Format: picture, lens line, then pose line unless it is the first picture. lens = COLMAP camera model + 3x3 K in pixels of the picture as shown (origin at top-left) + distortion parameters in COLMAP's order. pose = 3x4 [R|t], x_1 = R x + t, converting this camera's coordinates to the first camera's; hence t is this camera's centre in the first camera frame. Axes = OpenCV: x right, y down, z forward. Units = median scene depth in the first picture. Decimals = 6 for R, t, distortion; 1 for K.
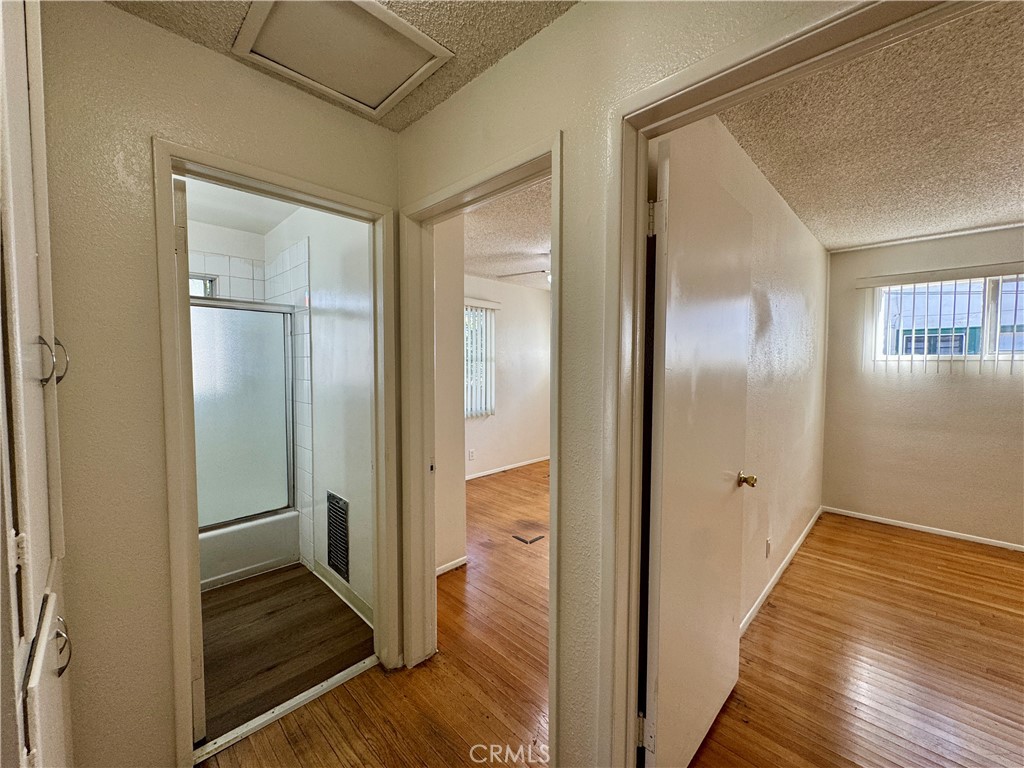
lens RADIAL K [[412.2, 0, 512.0], [0, 412.2, 384.0], [0, 0, 1]] dist [0.000265, 0.000010]
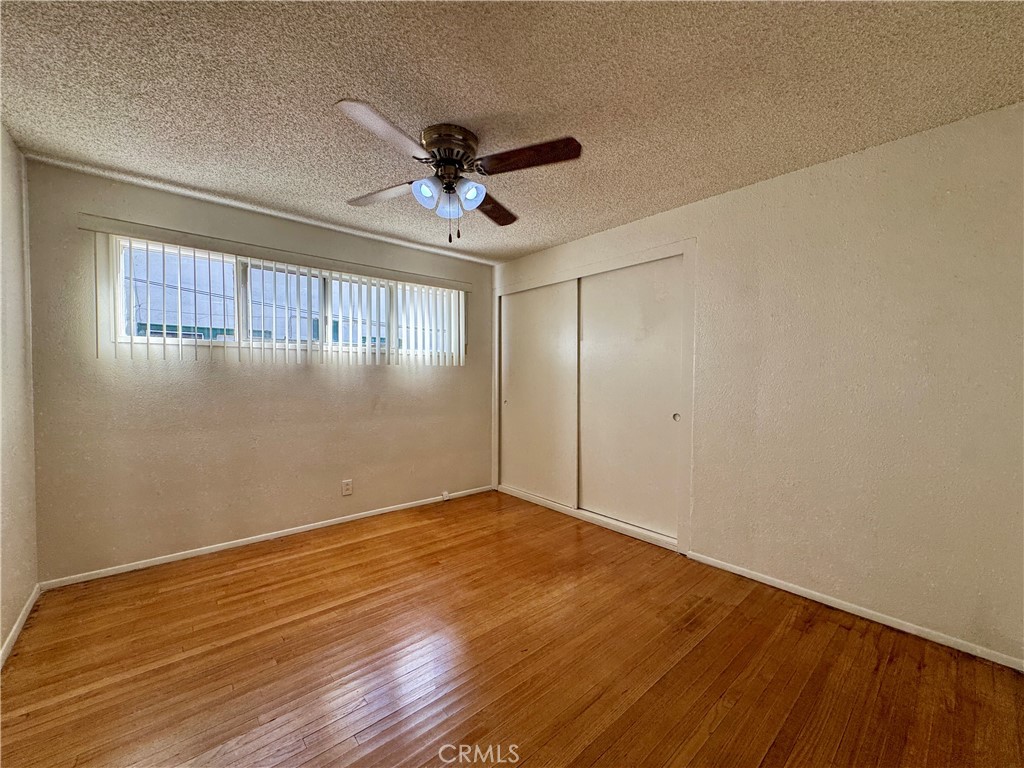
lens RADIAL K [[412.2, 0, 512.0], [0, 412.2, 384.0], [0, 0, 1]] dist [0.000265, 0.000010]
pose [[0.075090, -0.034614, 0.996576, 0.182205], [0.033767, 0.998912, 0.032151, 0.011241], [-0.996605, 0.031237, 0.076177, 0.219702]]
